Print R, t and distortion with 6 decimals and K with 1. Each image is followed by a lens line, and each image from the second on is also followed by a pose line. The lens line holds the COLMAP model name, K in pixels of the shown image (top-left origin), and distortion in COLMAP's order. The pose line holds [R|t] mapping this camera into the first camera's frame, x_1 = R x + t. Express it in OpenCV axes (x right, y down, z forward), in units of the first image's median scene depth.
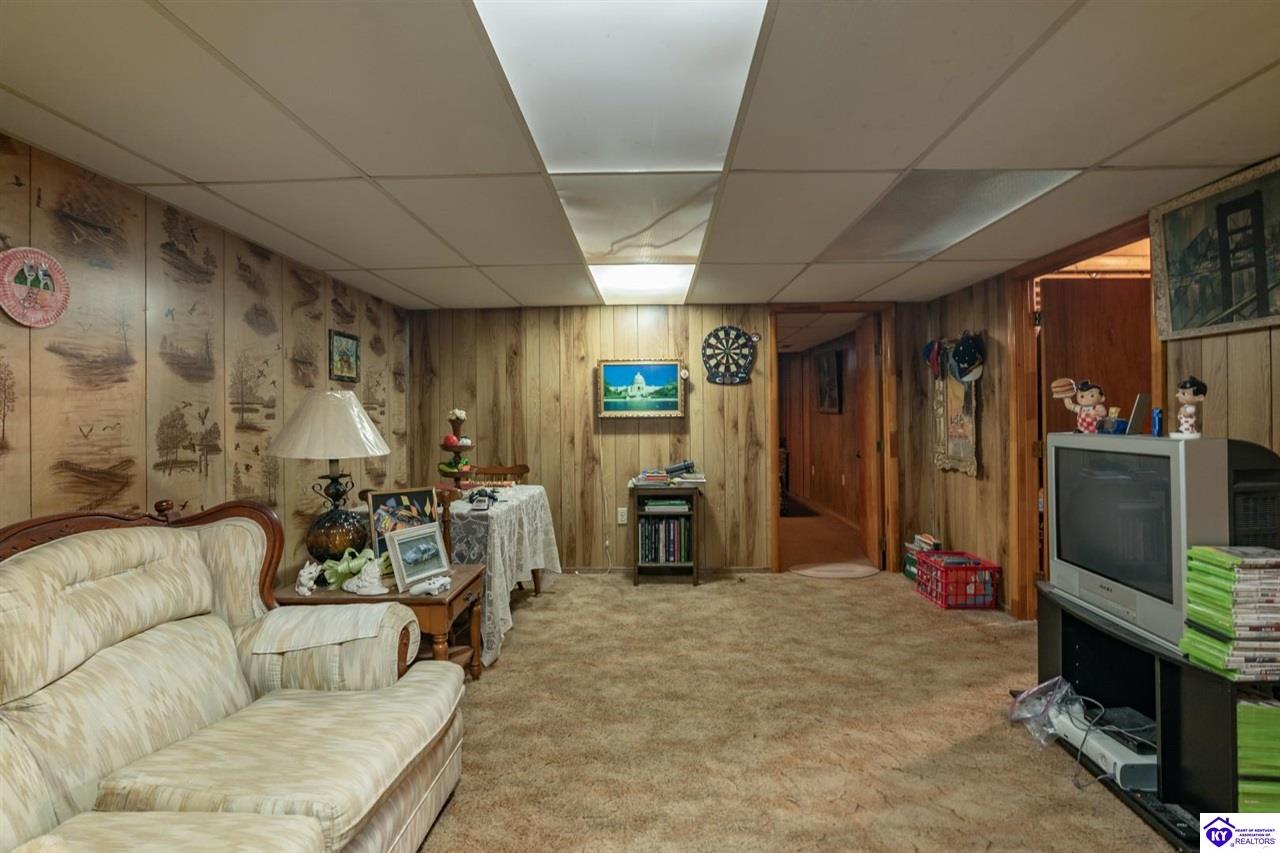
lens RADIAL K [[598.0, 0, 623.4], [0, 598.0, 413.0], [0, 0, 1]] dist [-0.020210, 0.000554]
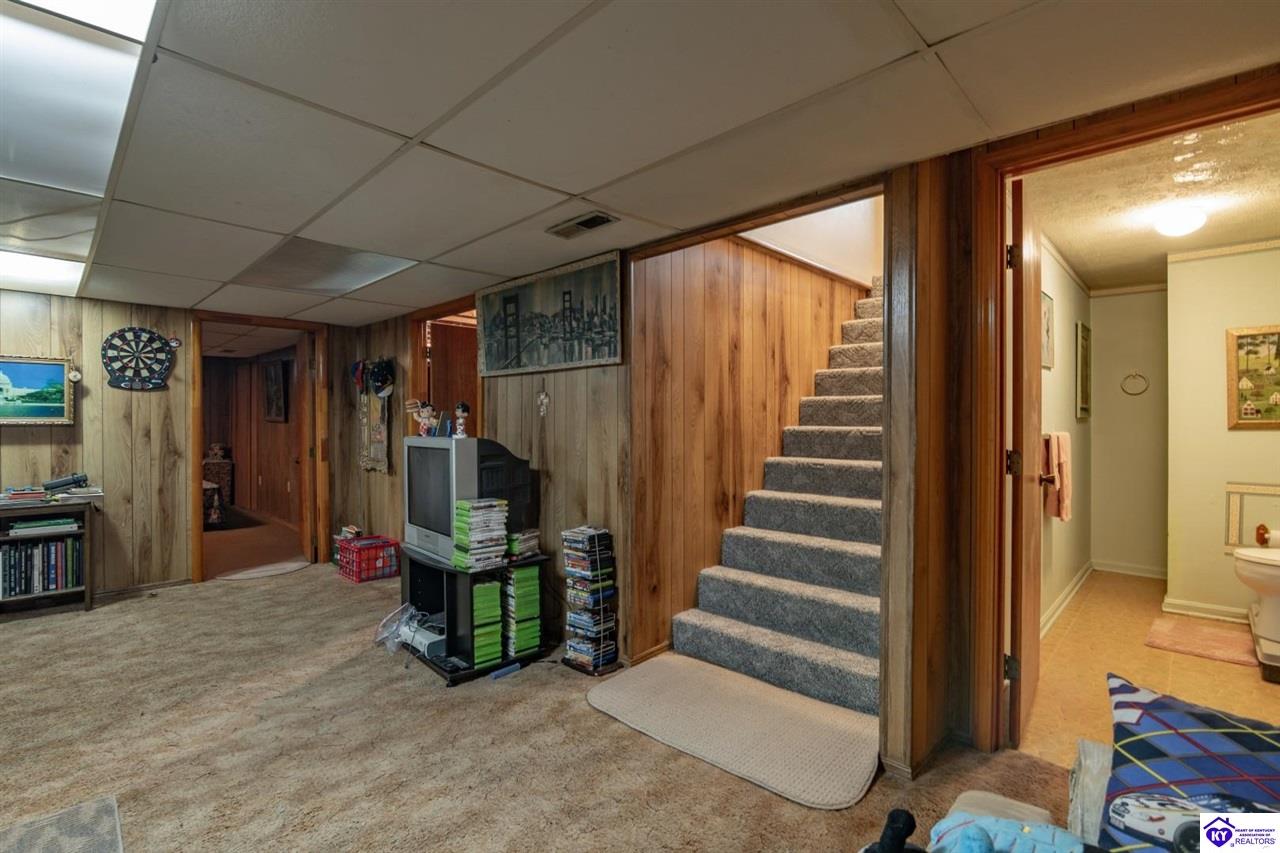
lens RADIAL K [[601.5, 0, 643.8], [0, 601.5, 421.7], [0, 0, 1]] dist [-0.018859, 0.001323]
pose [[0.664684, 0.007693, 0.747085, 0.008901], [-0.006960, 0.999967, -0.004104, -0.000202], [-0.747092, -0.002471, 0.664716, -0.227877]]
